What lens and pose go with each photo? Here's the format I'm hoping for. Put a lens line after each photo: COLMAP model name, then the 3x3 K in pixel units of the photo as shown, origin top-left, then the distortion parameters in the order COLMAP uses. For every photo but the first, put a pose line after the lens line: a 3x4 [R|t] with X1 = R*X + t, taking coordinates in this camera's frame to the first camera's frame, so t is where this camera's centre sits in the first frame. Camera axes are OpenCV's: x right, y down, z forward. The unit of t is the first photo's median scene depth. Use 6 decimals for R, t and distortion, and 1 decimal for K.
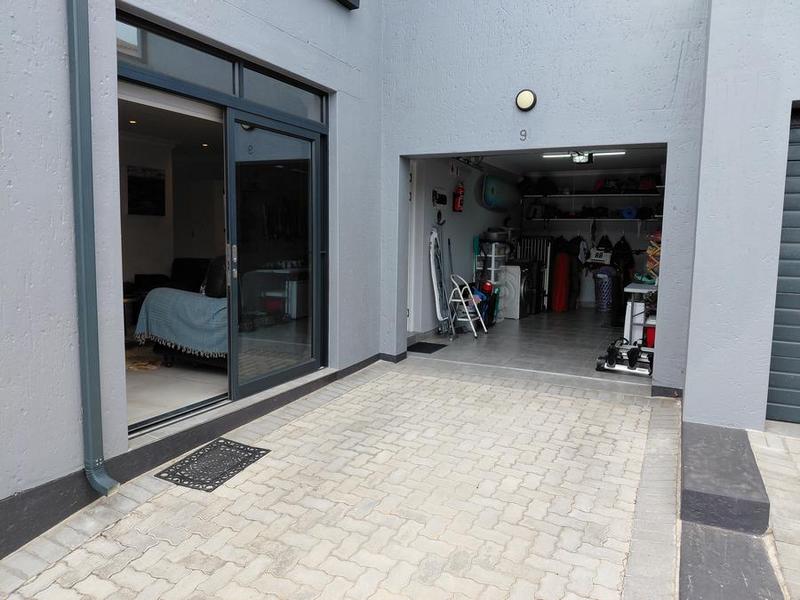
lens RADIAL K [[591.7, 0, 400.0], [0, 591.7, 300.0], [0, 0, 1]] dist [0.171376, -0.309991]
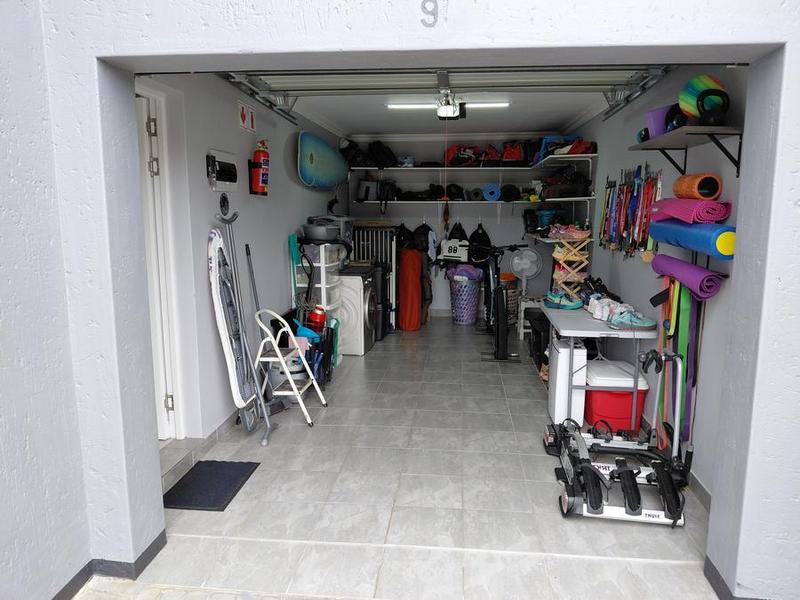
lens RADIAL K [[591.7, 0, 400.0], [0, 591.7, 300.0], [0, 0, 1]] dist [0.171376, -0.309991]
pose [[0.945316, -0.066439, 0.319317, 0.032203], [0.052072, 0.997218, 0.053331, -0.066146], [-0.321972, -0.033787, 0.946146, 0.382326]]
